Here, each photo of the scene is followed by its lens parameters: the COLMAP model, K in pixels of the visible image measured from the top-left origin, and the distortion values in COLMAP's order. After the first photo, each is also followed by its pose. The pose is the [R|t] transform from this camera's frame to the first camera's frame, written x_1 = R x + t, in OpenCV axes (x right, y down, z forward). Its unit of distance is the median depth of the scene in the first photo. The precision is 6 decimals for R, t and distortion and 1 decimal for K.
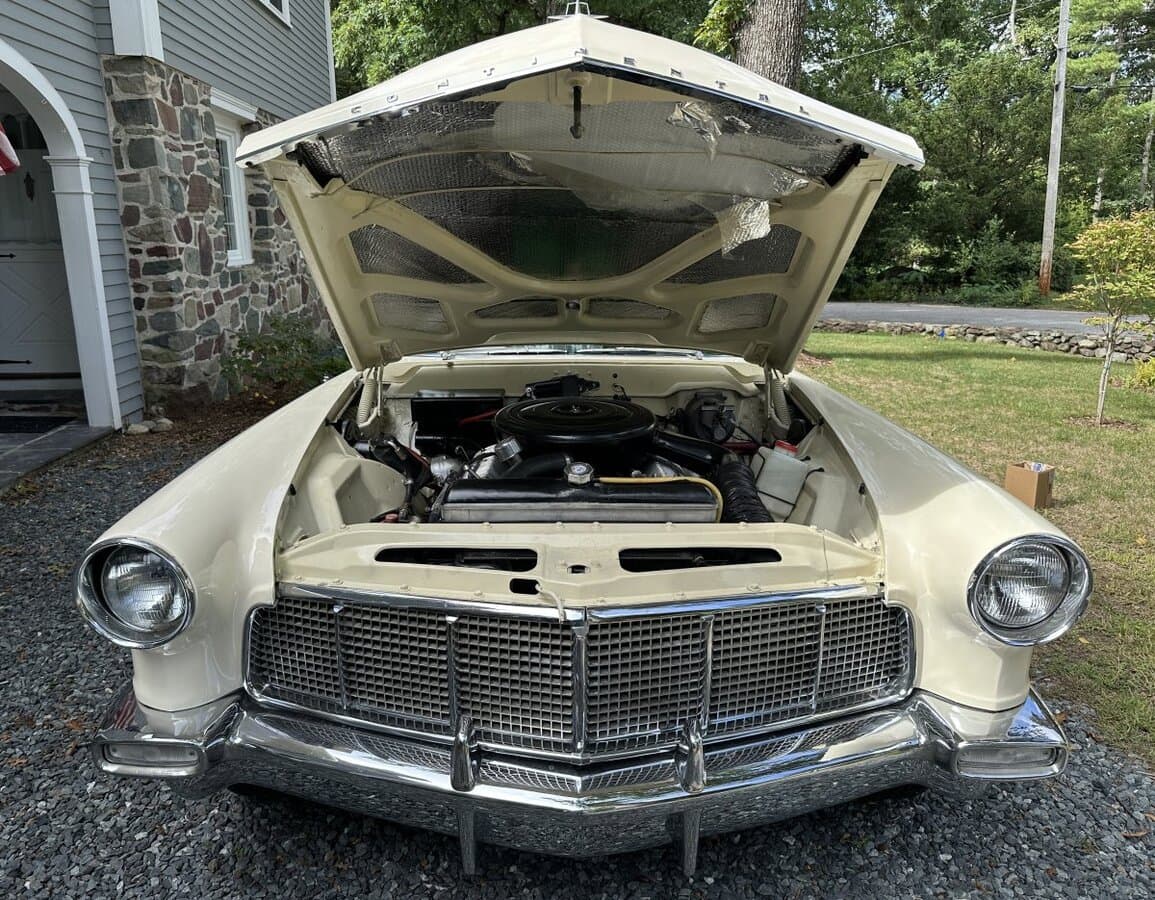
lens RADIAL K [[845.6, 0, 573.1], [0, 845.6, 443.0], [0, 0, 1]] dist [0.004724, -0.007417]
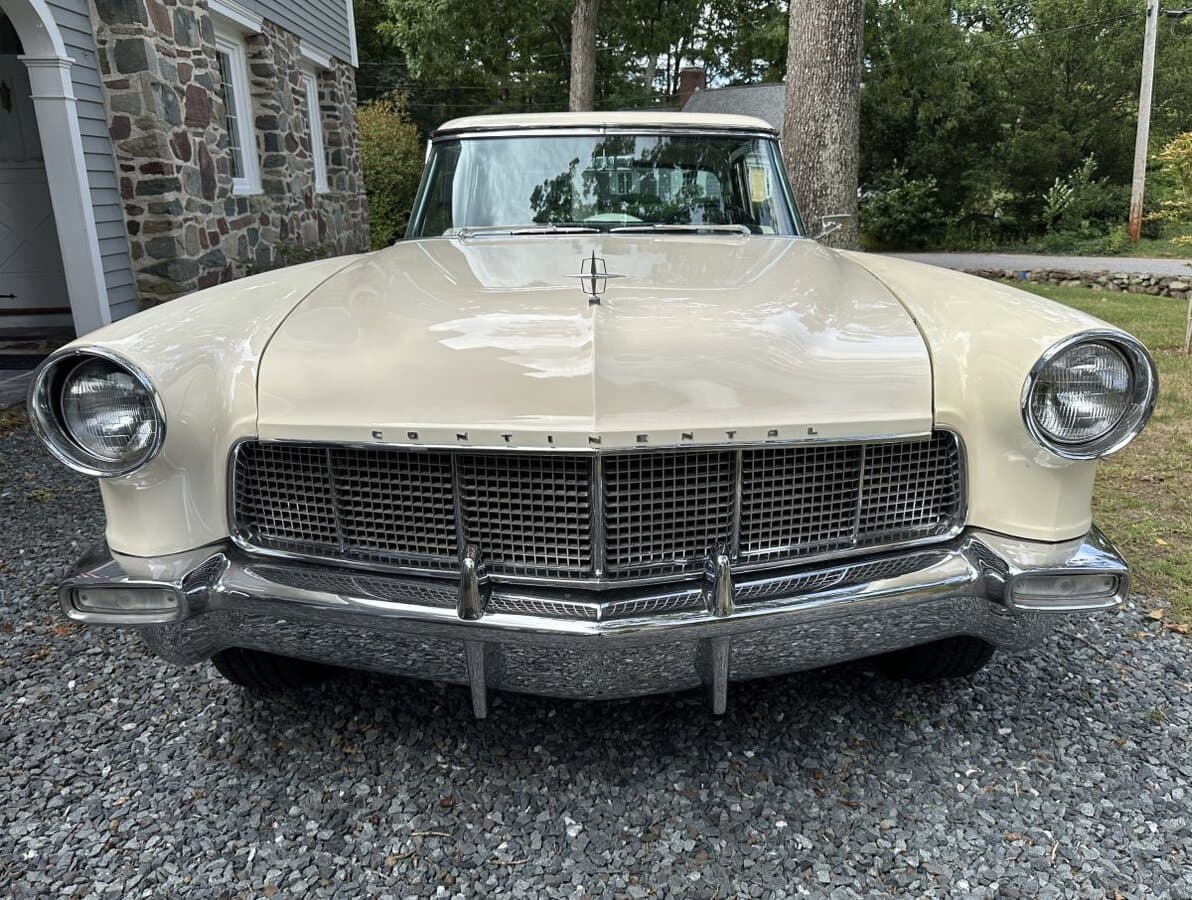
lens RADIAL K [[917.9, 0, 643.4], [0, 917.9, 452.9], [0, 0, 1]] dist [0.008069, -0.011753]
pose [[0.999762, -0.013545, 0.017097, 0.031022], [0.012905, 0.999233, 0.036981, 0.142045], [-0.017585, -0.036752, 0.999170, 0.012017]]
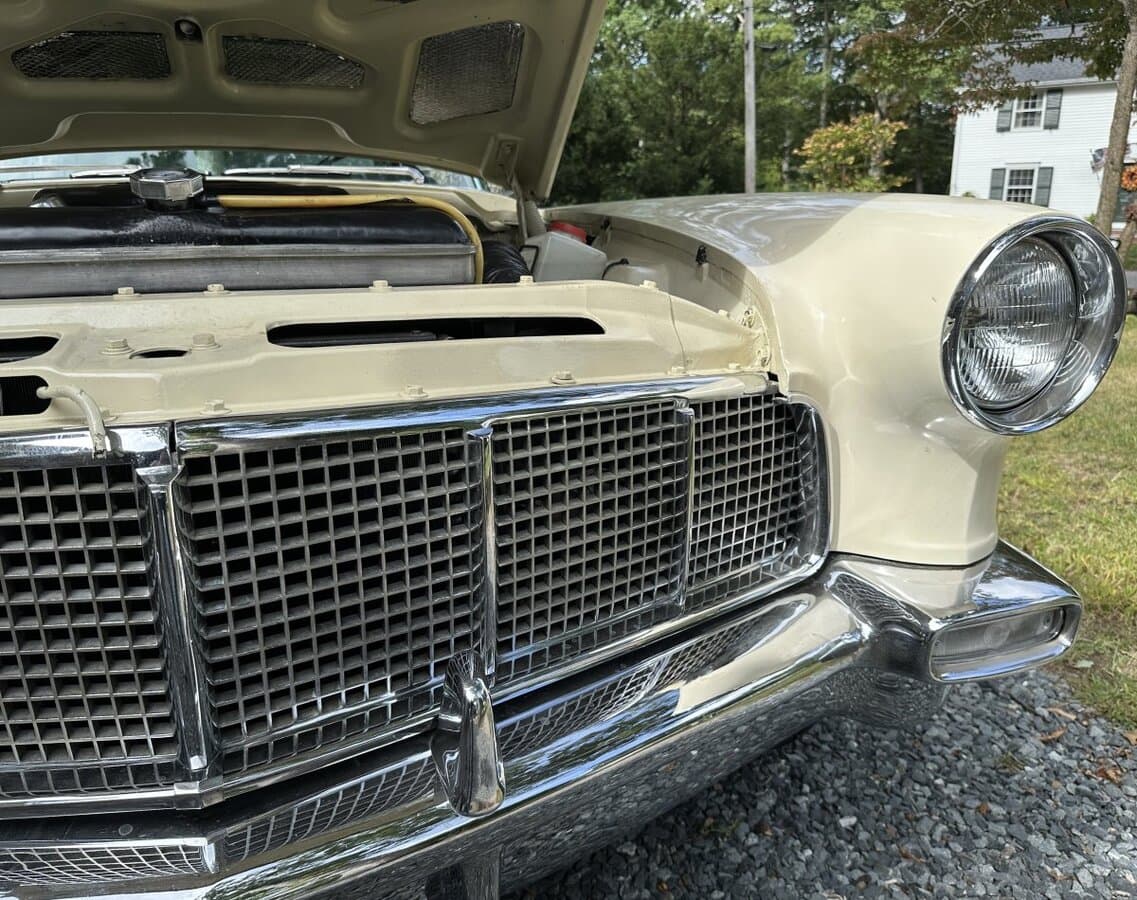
lens RADIAL K [[869.9, 0, 583.3], [0, 869.9, 453.0], [0, 0, 1]] dist [0.124065, -0.205336]
pose [[0.945477, -0.091859, 0.312465, 0.047650], [0.086435, 0.995769, 0.031197, 0.156757], [-0.314009, -0.002488, 0.949417, 0.396358]]
